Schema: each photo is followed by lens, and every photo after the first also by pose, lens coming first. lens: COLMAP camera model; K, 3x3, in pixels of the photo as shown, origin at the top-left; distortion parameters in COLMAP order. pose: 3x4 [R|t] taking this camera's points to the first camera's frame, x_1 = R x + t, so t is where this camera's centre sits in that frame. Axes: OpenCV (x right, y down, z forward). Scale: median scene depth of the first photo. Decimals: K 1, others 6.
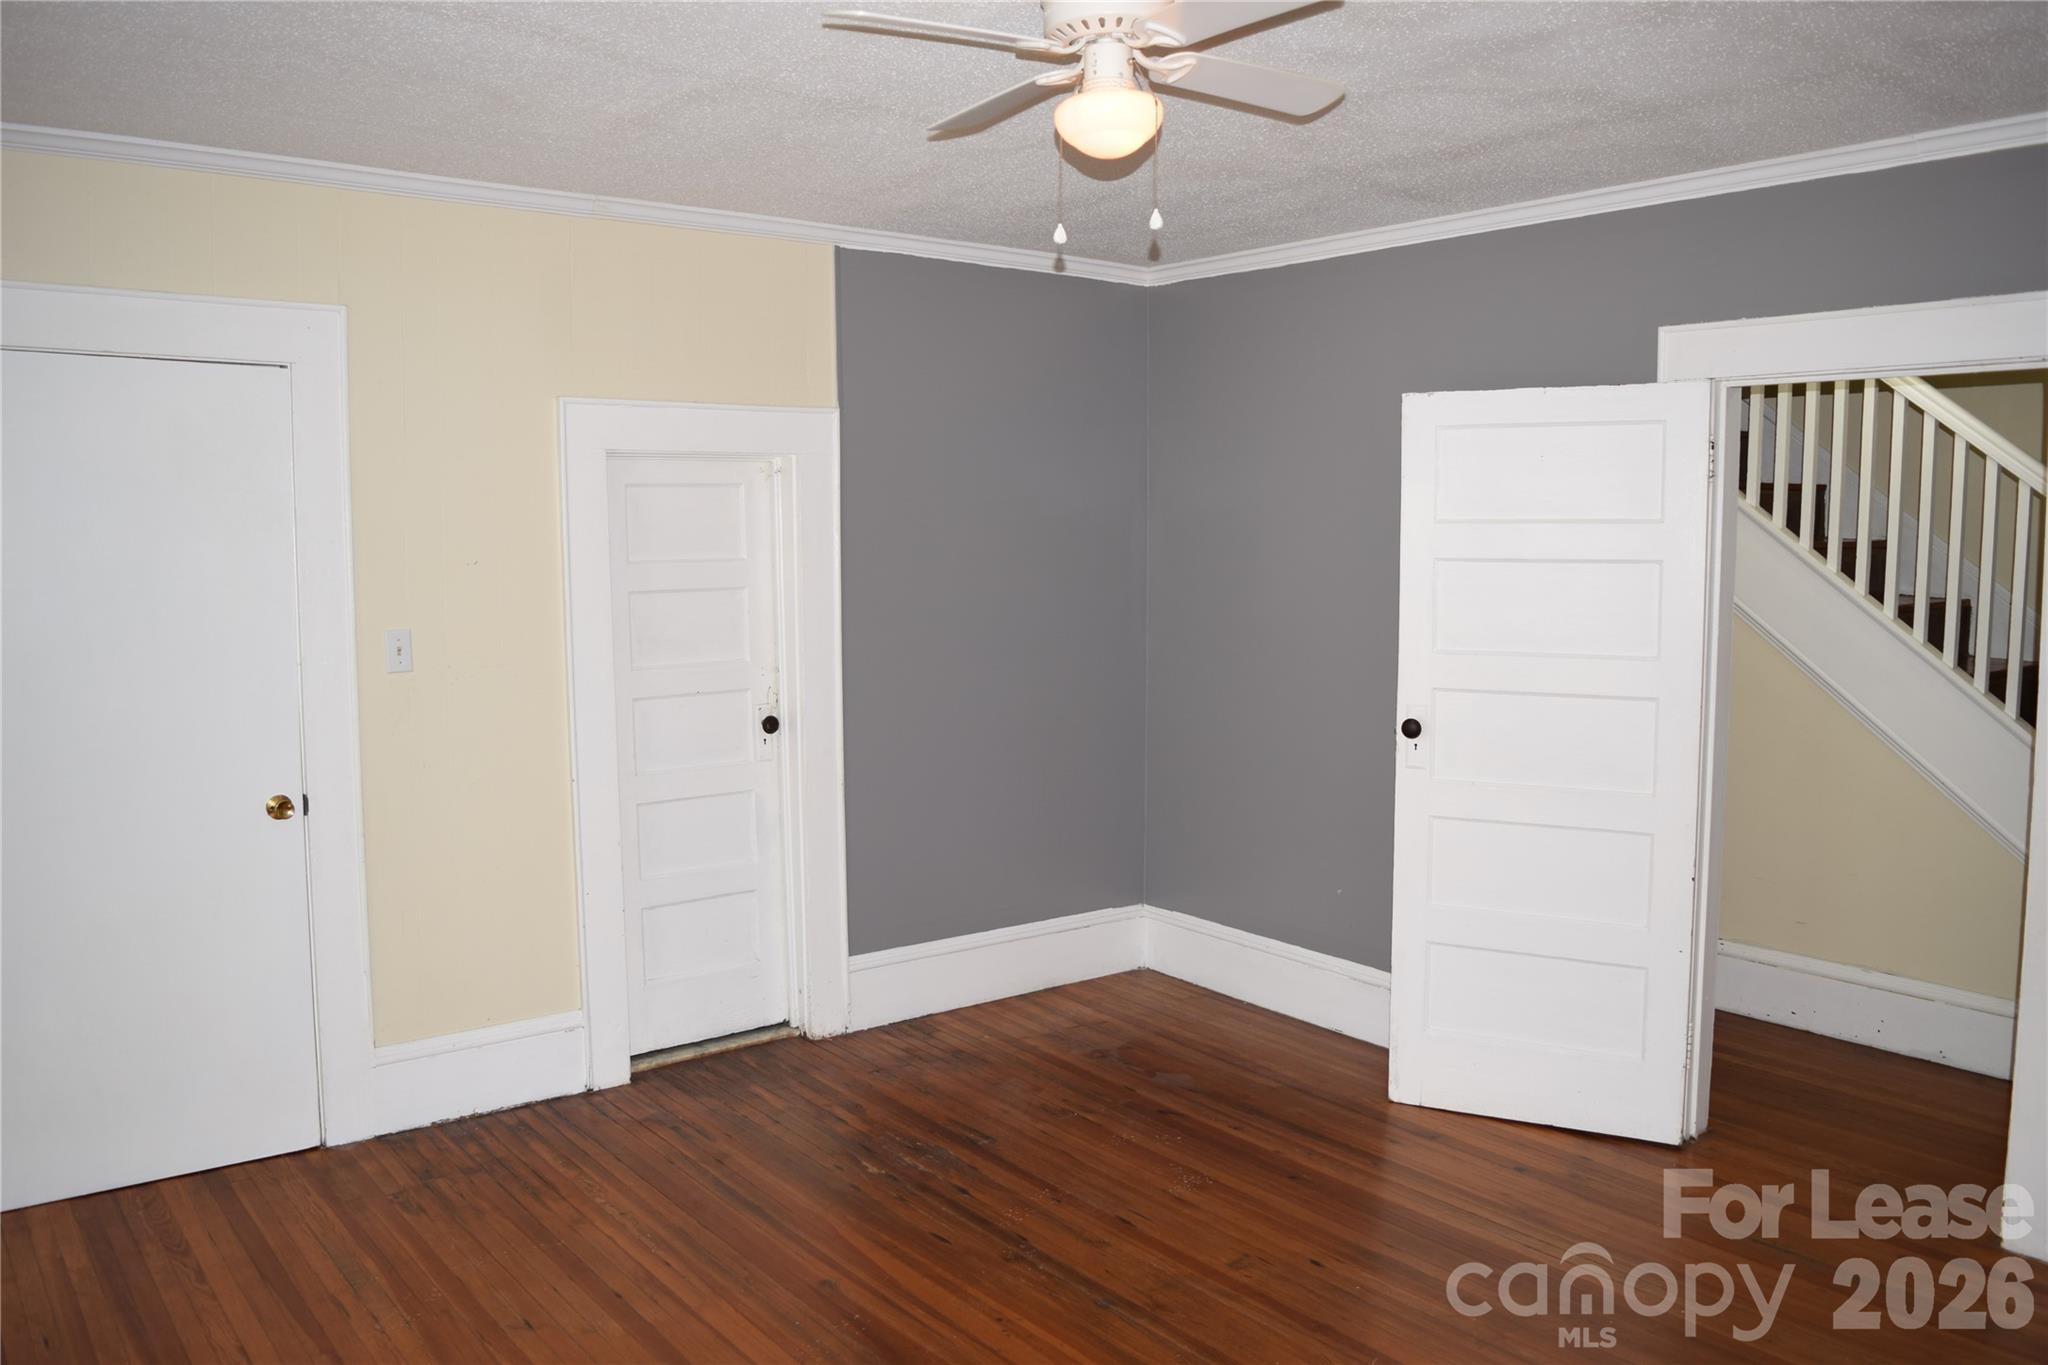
lens RADIAL K [[1597.6, 0, 1025.6], [0, 1597.6, 681.0], [0, 0, 1]] dist [-0.095872, 0.022562]
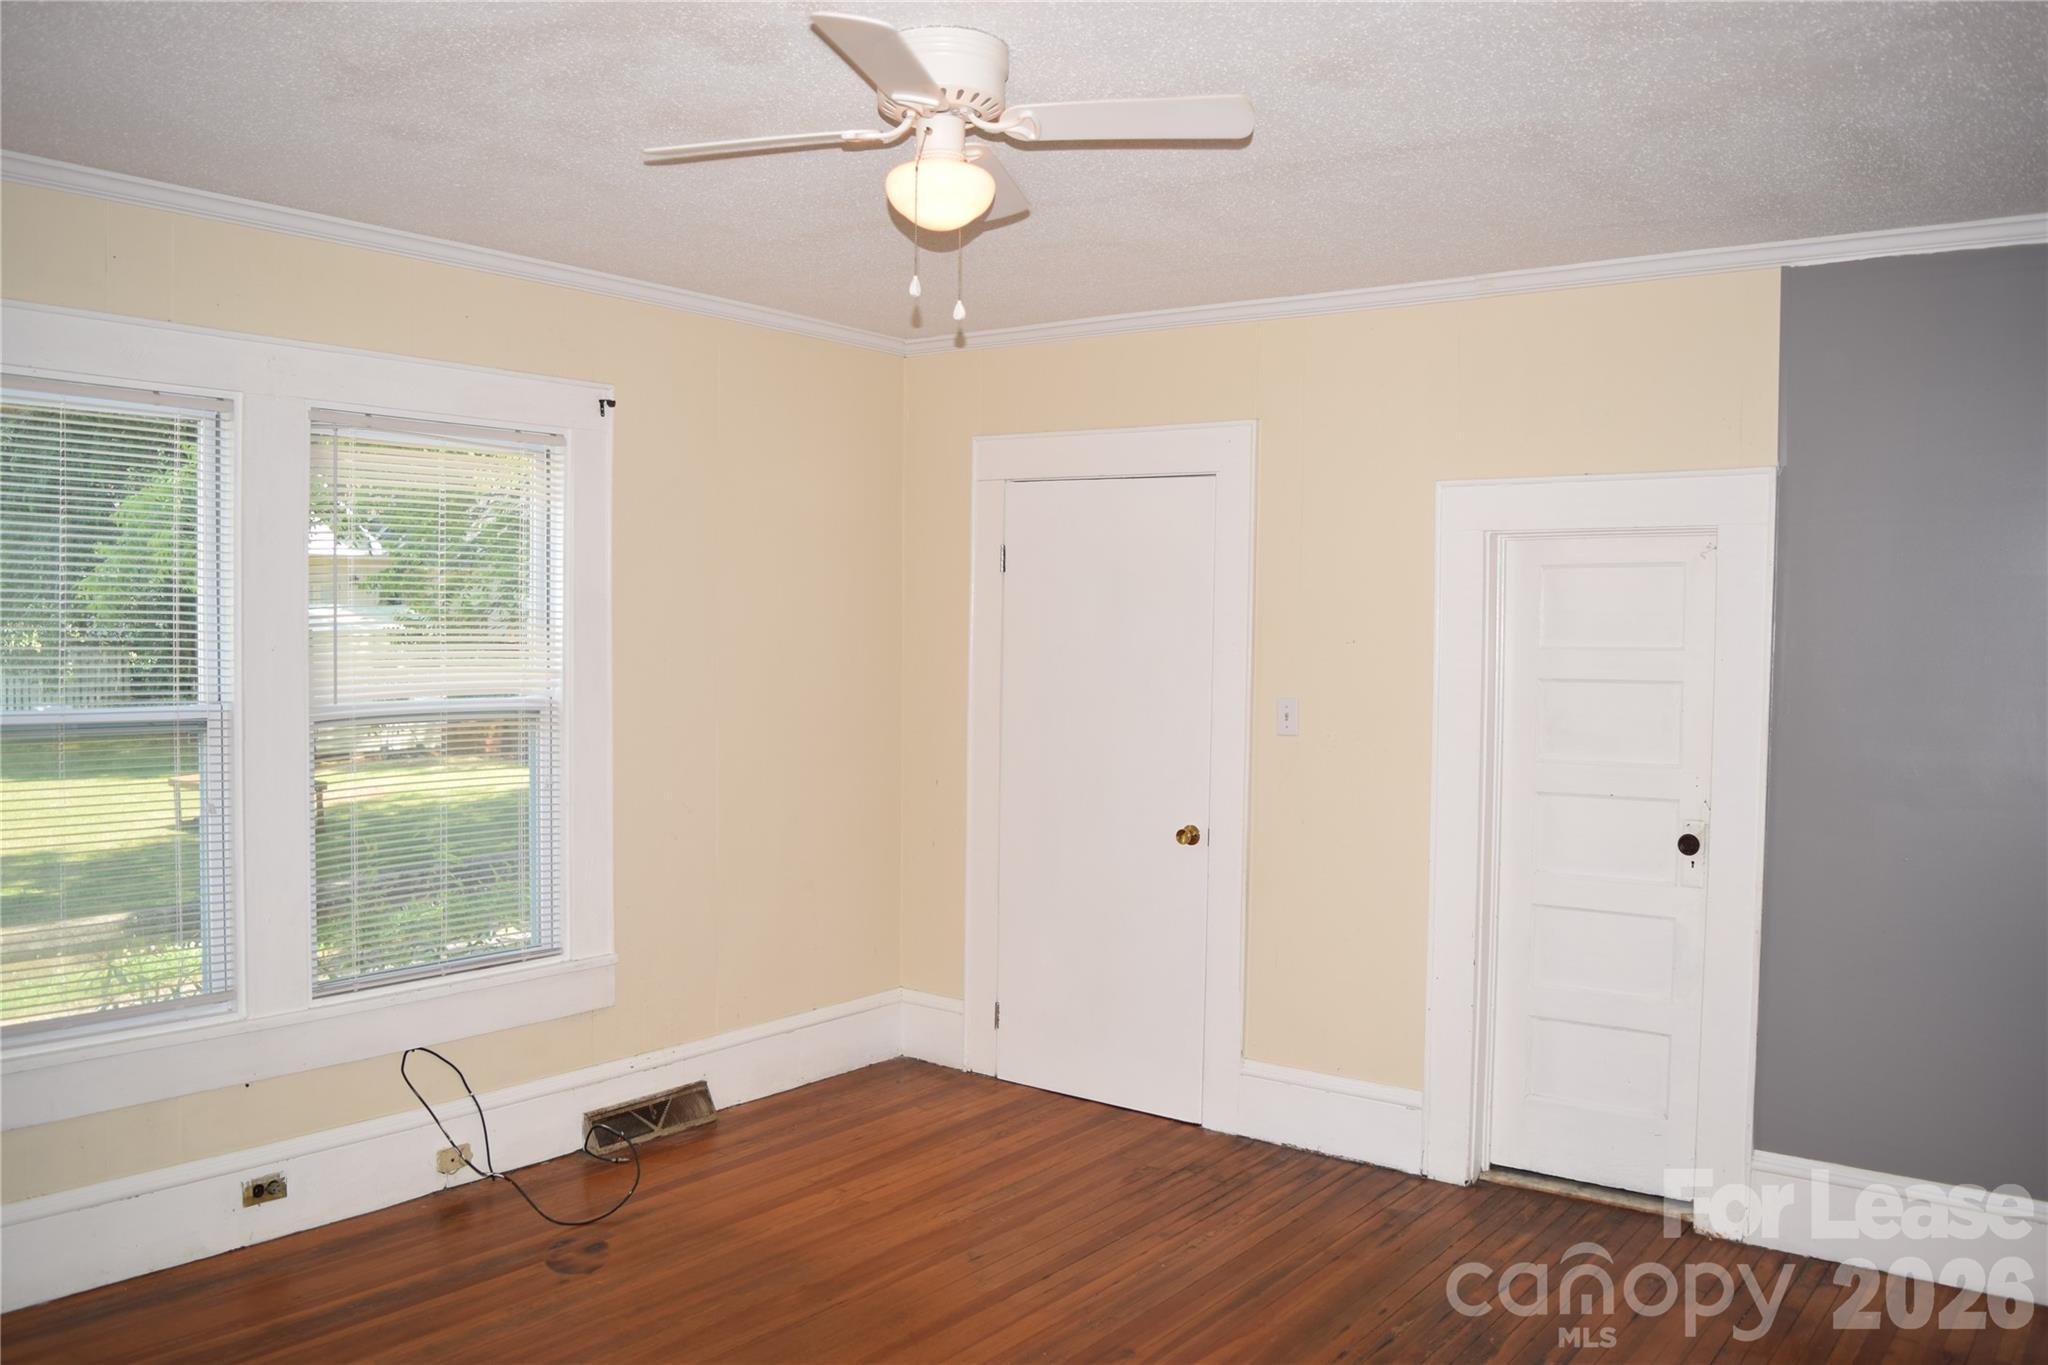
lens RADIAL K [[1597.6, 0, 1010.7], [0, 1597.6, 684.2], [0, 0, 1]] dist [-0.095872, 0.022562]
pose [[0.253155, 0.044485, -0.966402, 0.650150], [-0.101915, 0.994610, 0.019086, -0.043220], [0.962043, 0.093659, 0.256324, 0.508505]]
